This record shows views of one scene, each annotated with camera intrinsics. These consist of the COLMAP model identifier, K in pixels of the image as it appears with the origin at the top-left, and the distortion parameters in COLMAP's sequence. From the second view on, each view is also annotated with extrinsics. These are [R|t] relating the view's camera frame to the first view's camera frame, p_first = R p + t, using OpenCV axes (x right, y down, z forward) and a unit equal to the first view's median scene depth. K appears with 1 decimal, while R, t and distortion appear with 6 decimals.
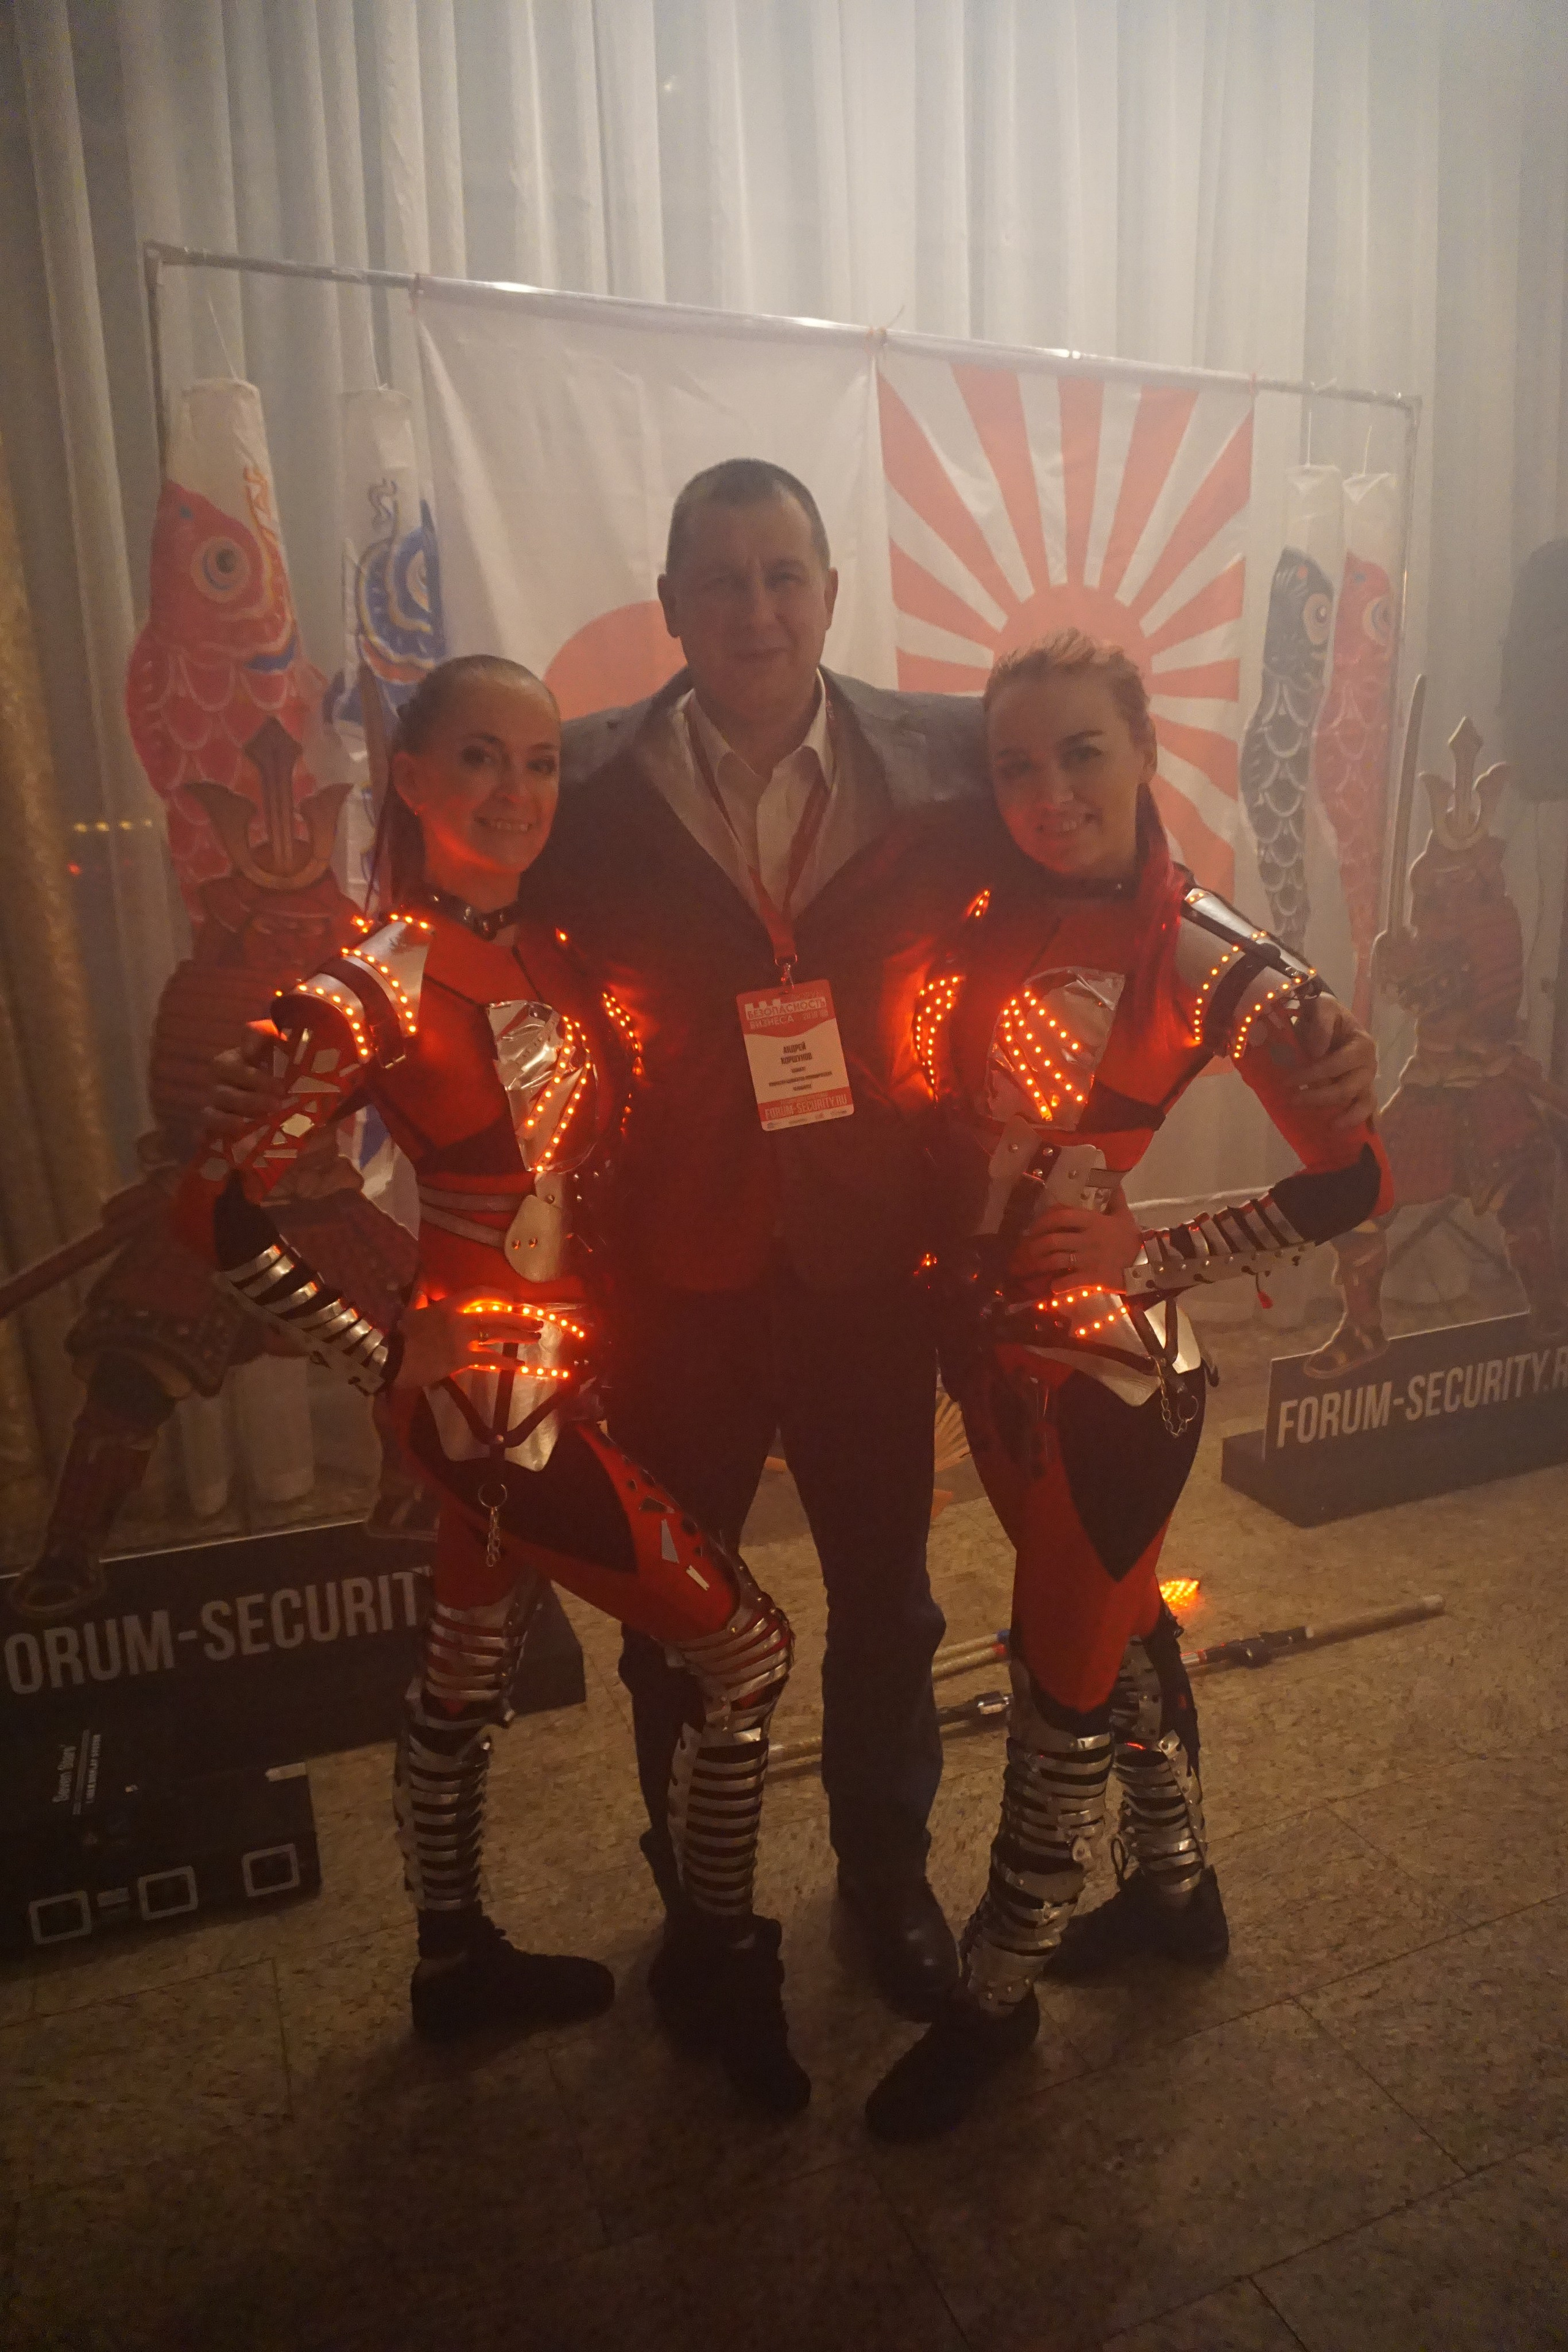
lens RADIAL K [[1562.2, 0, 784.9], [0, 1562.2, 1172.5], [0, 0, 1]] dist [-0.046417, 0.028520]
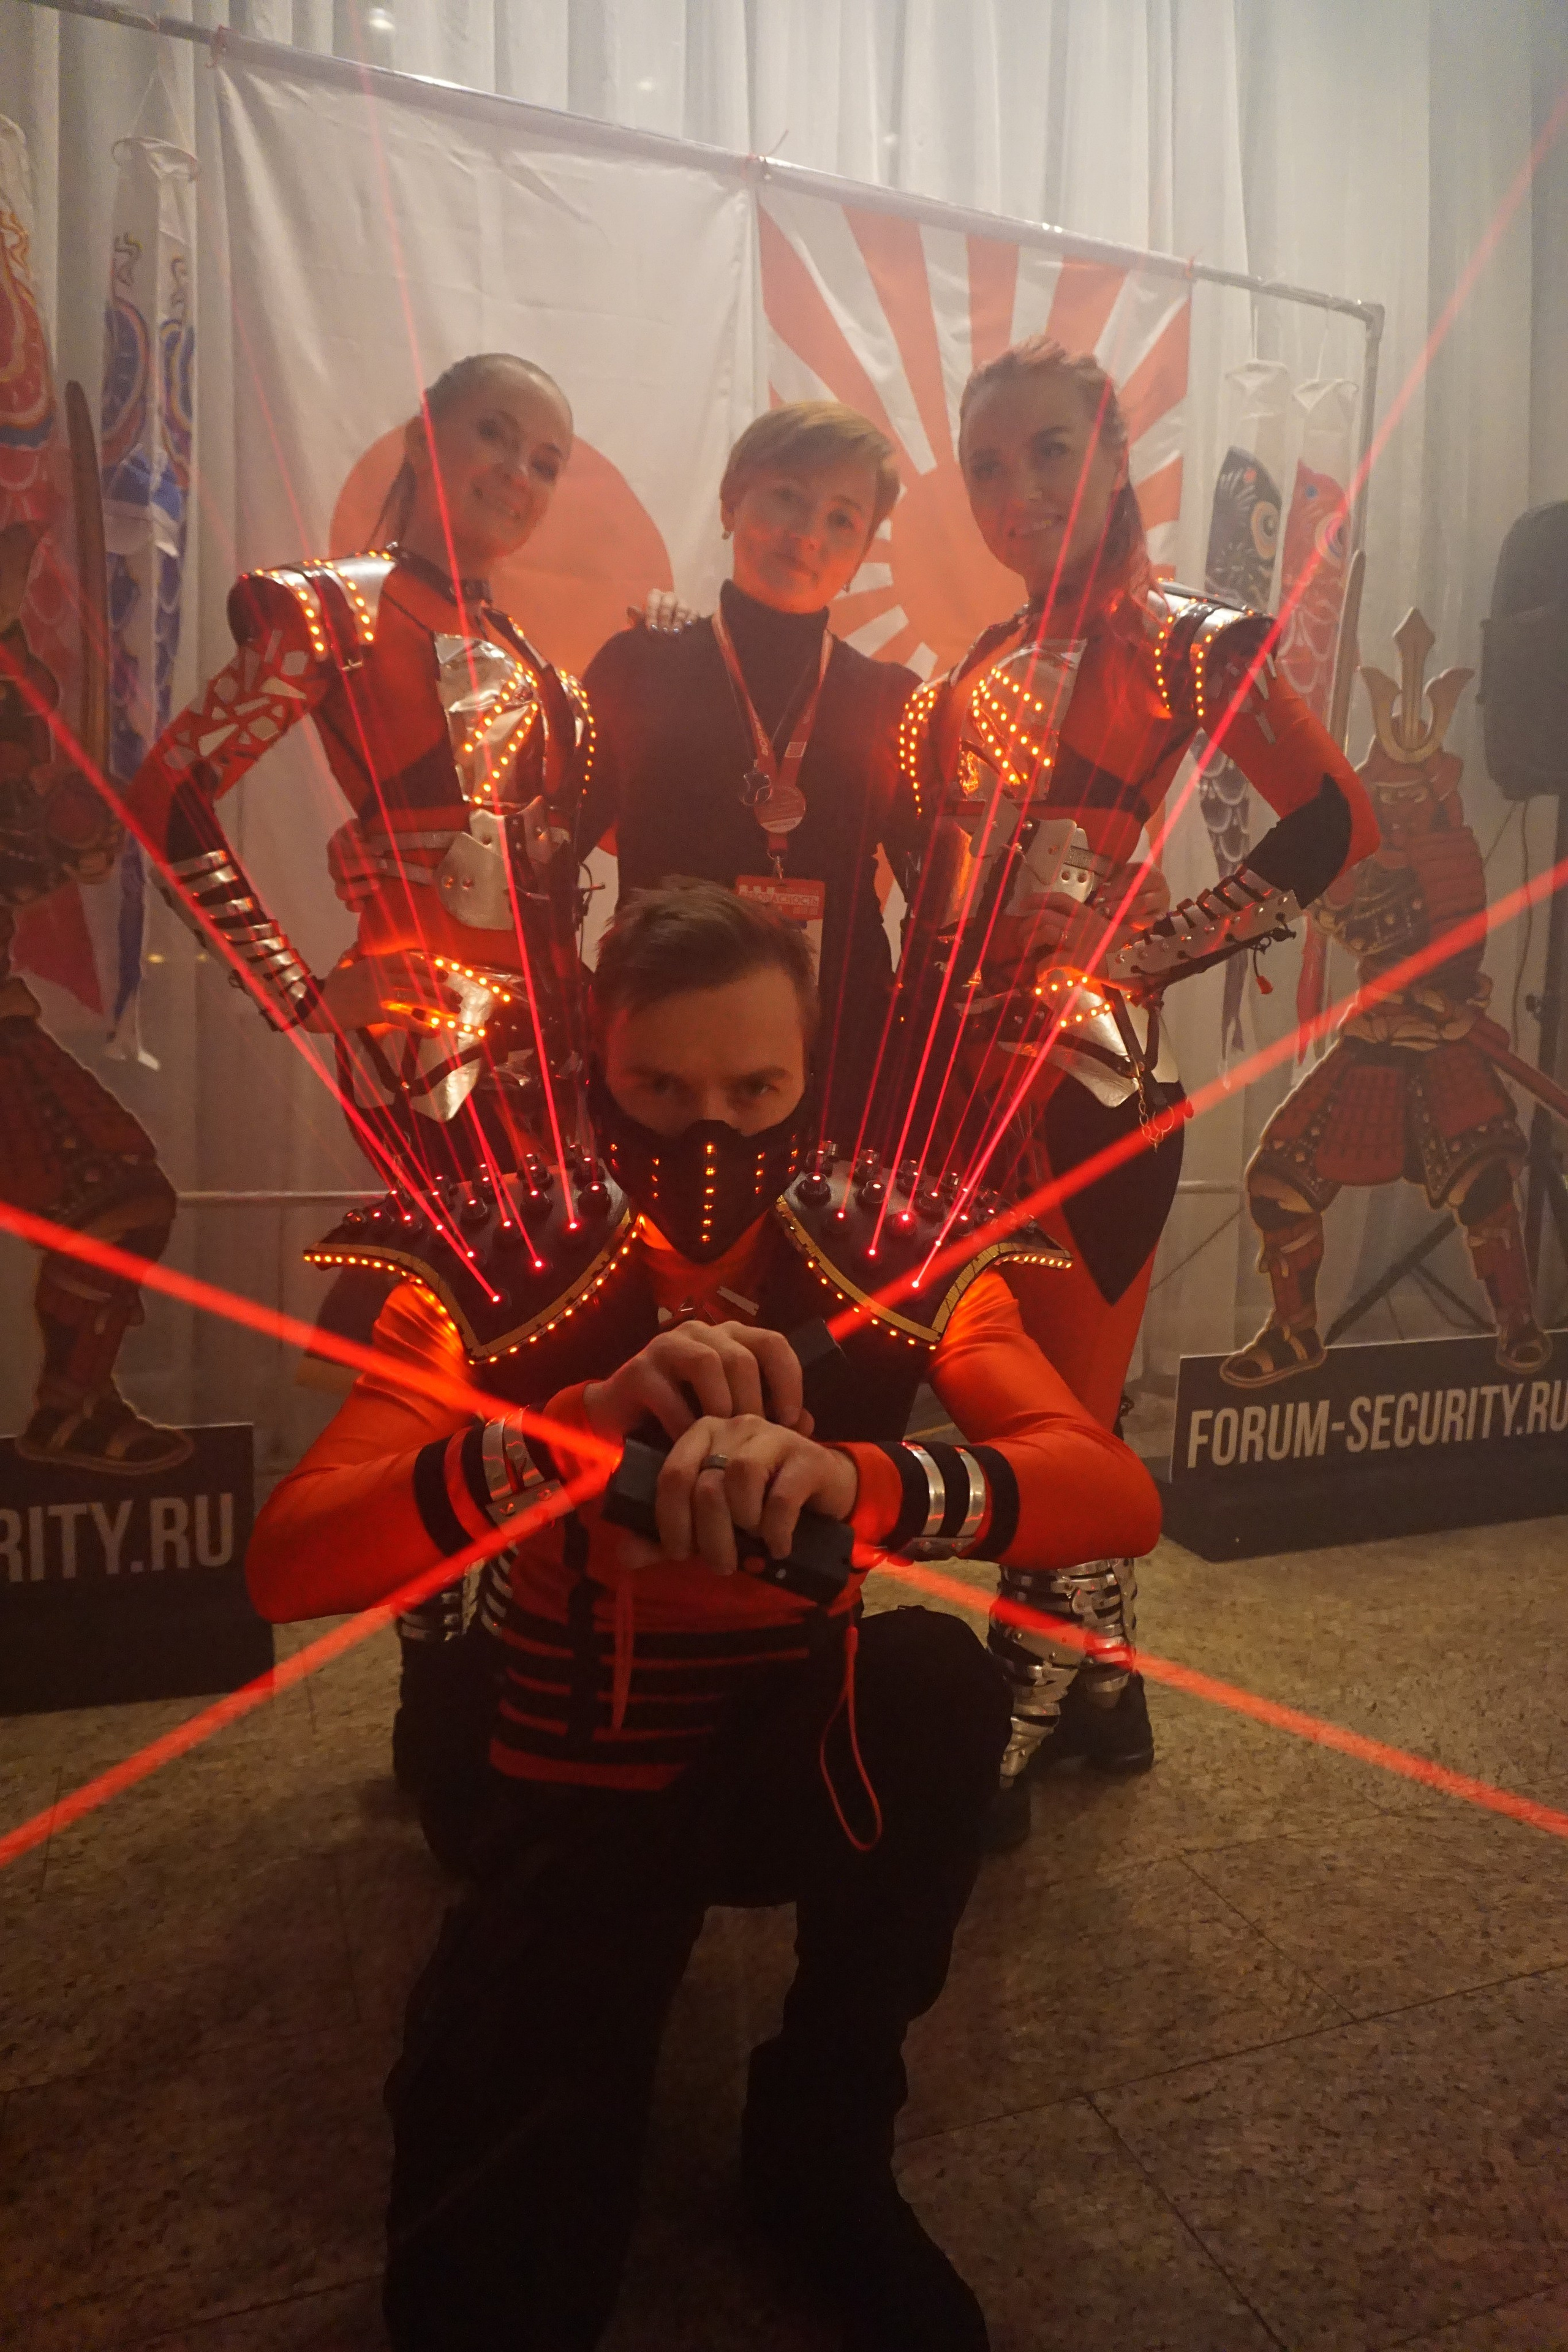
lens RADIAL K [[1562.2, 0, 775.7], [0, 1562.2, 1167.4], [0, 0, 1]] dist [-0.046417, 0.028520]
pose [[0.998379, 0.052735, -0.021388, 0.133211], [-0.054636, 0.993377, -0.101084, 0.142711], [0.015916, 0.102089, 0.994648, 0.189167]]
